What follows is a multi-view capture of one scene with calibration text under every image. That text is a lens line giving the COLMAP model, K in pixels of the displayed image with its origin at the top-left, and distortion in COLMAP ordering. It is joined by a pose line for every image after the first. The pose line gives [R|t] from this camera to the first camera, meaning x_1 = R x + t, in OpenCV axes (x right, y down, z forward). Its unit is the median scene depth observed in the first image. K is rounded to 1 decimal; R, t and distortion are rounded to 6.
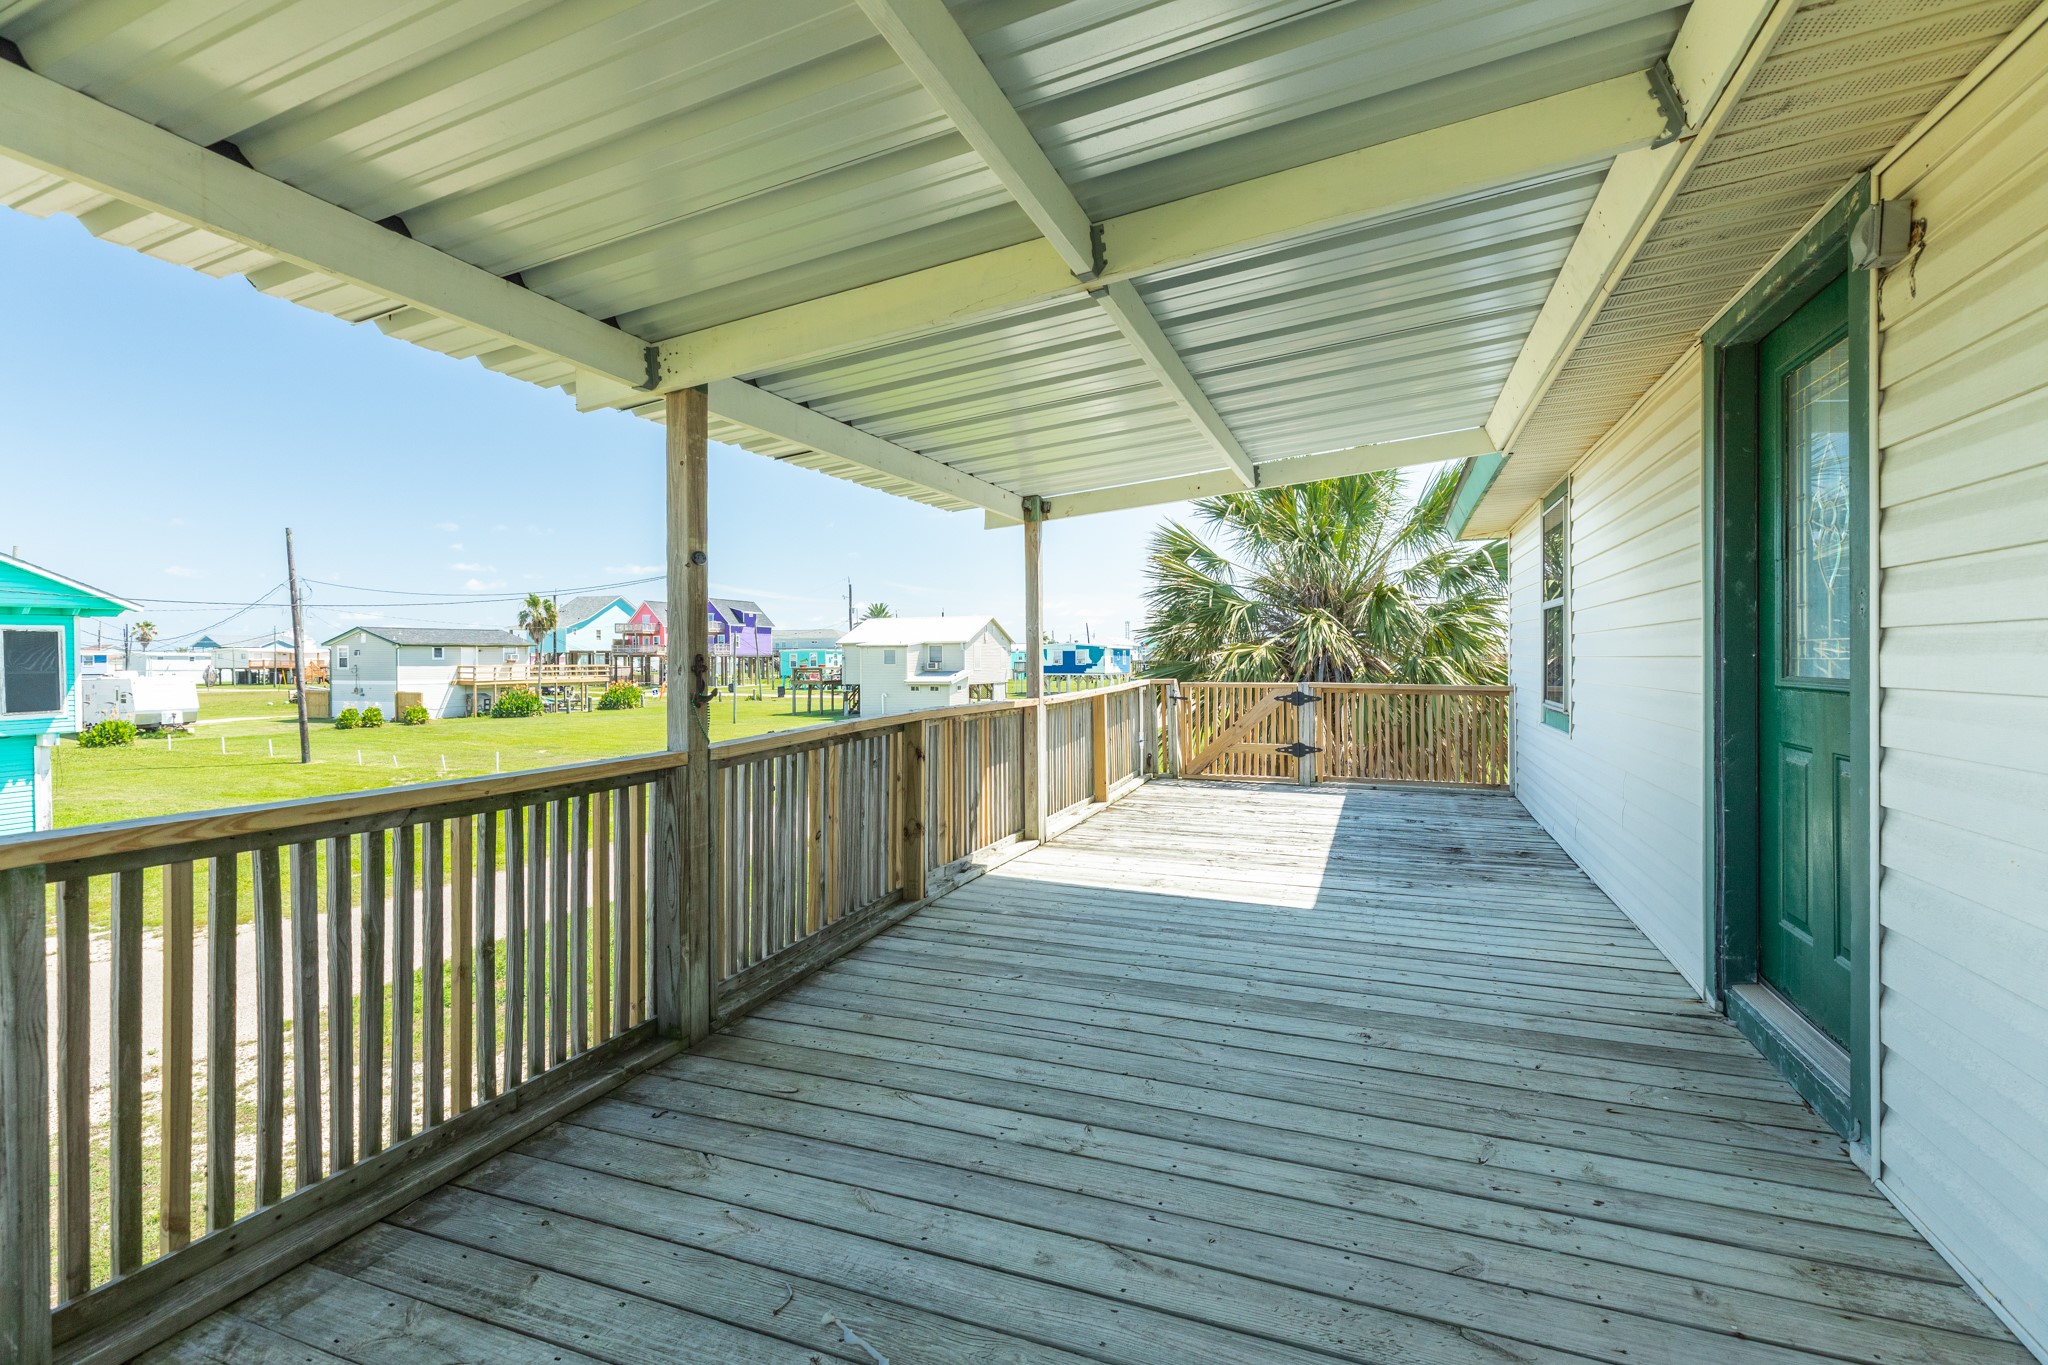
lens RADIAL K [[921.1, 0, 1030.1], [0, 921.1, 686.7], [0, 0, 1]] dist [0.011663, -0.000126]
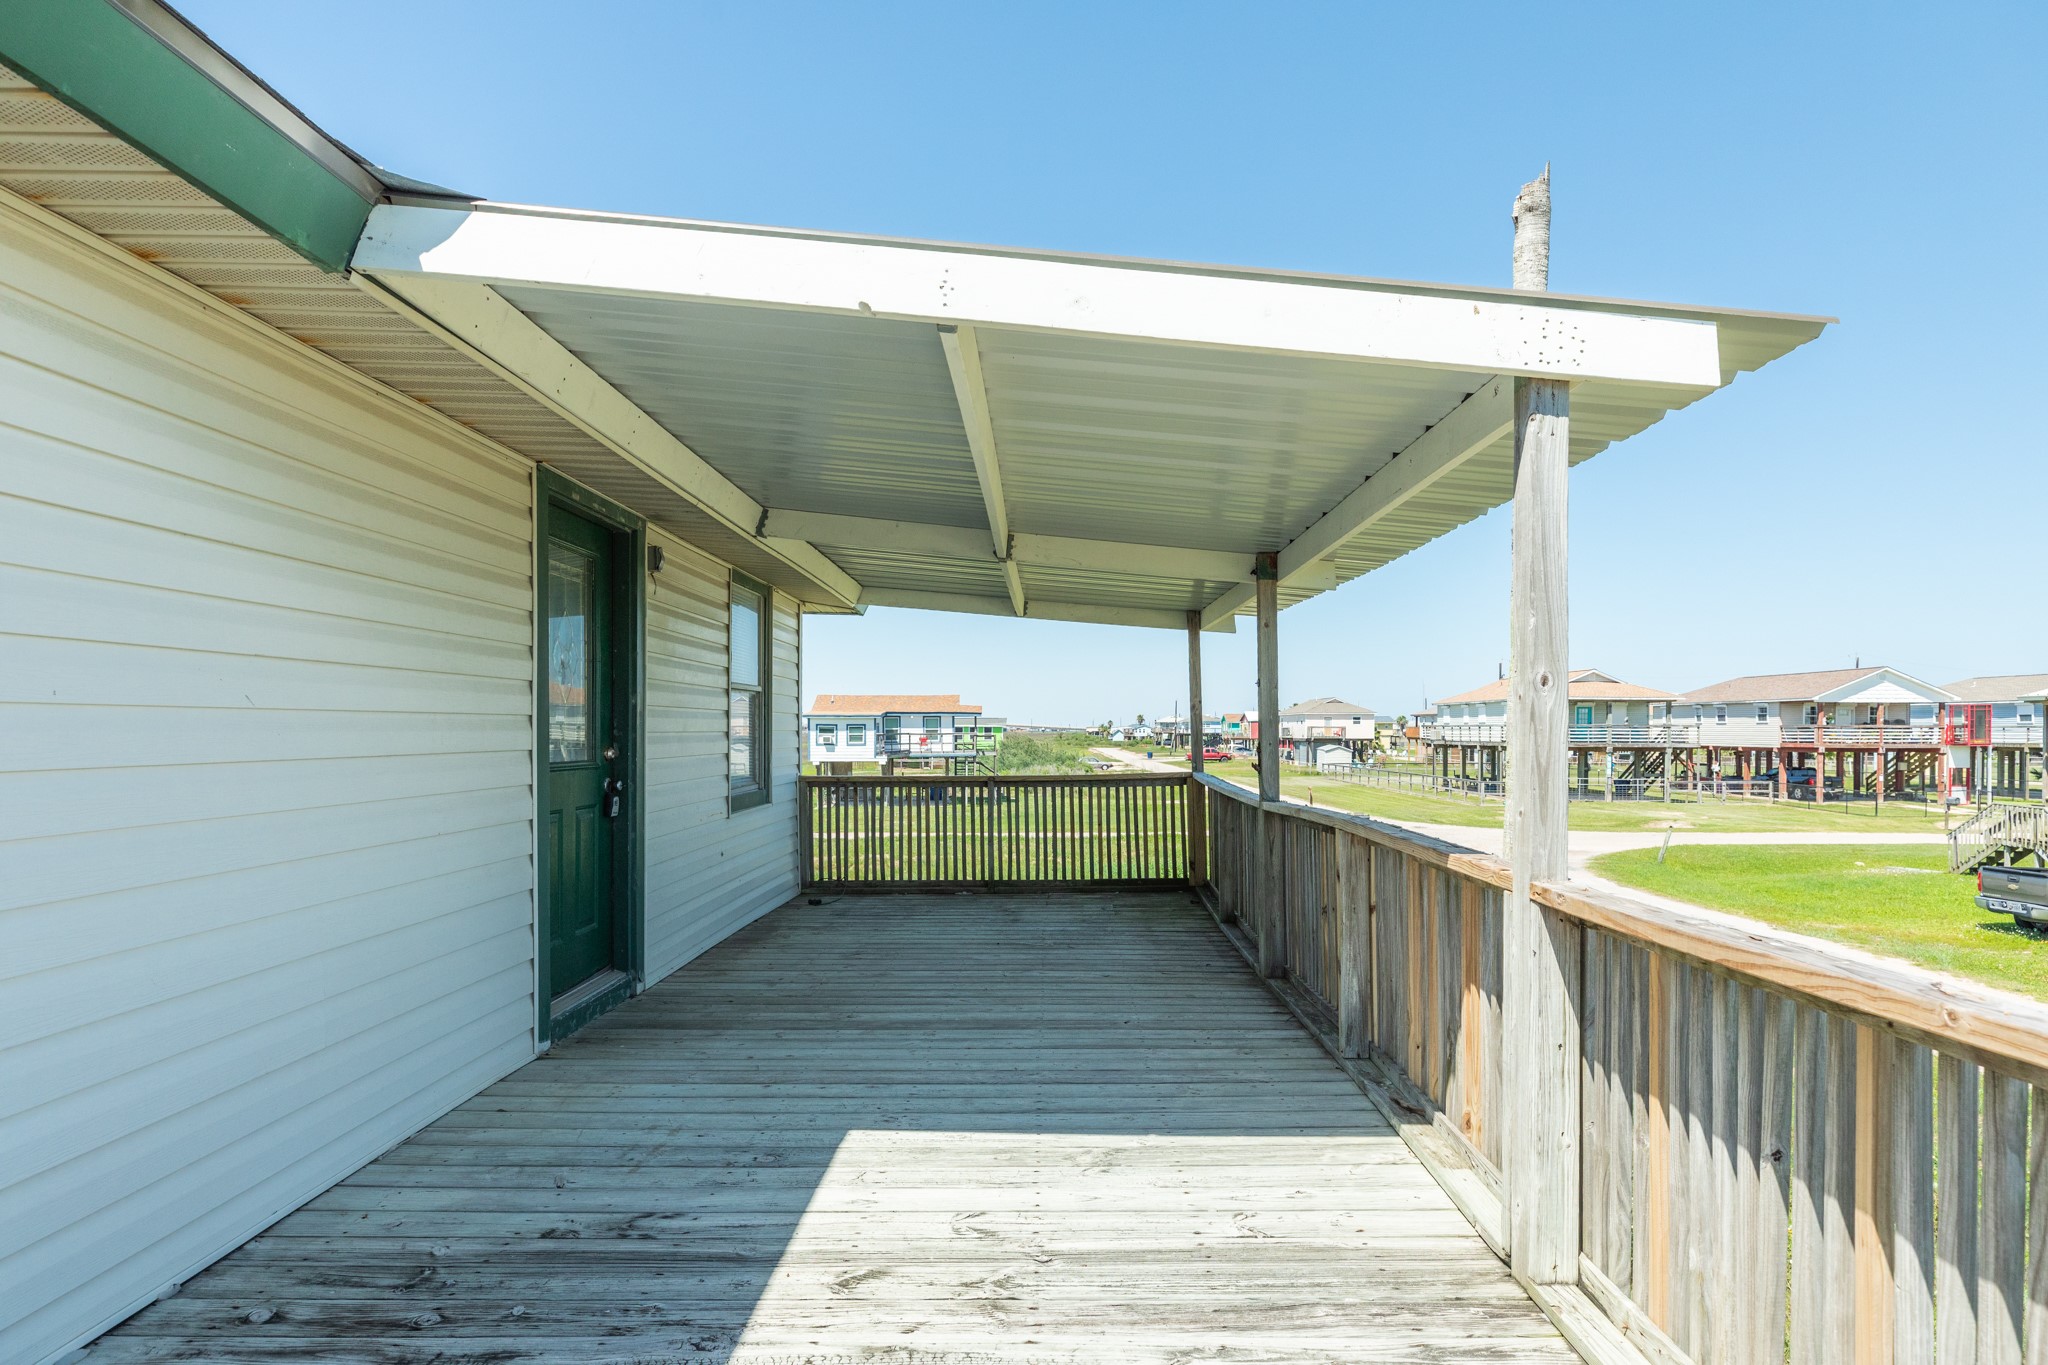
lens RADIAL K [[1166.9, 0, 1024.0], [0, 1166.9, 682.5], [0, 0, 1]] dist [0.000105, -0.000001]
pose [[-0.941928, 0.008118, -0.335717, 0.631979], [0.004532, 0.999924, 0.011464, -0.136454], [0.335784, 0.009277, -0.941893, 2.469317]]
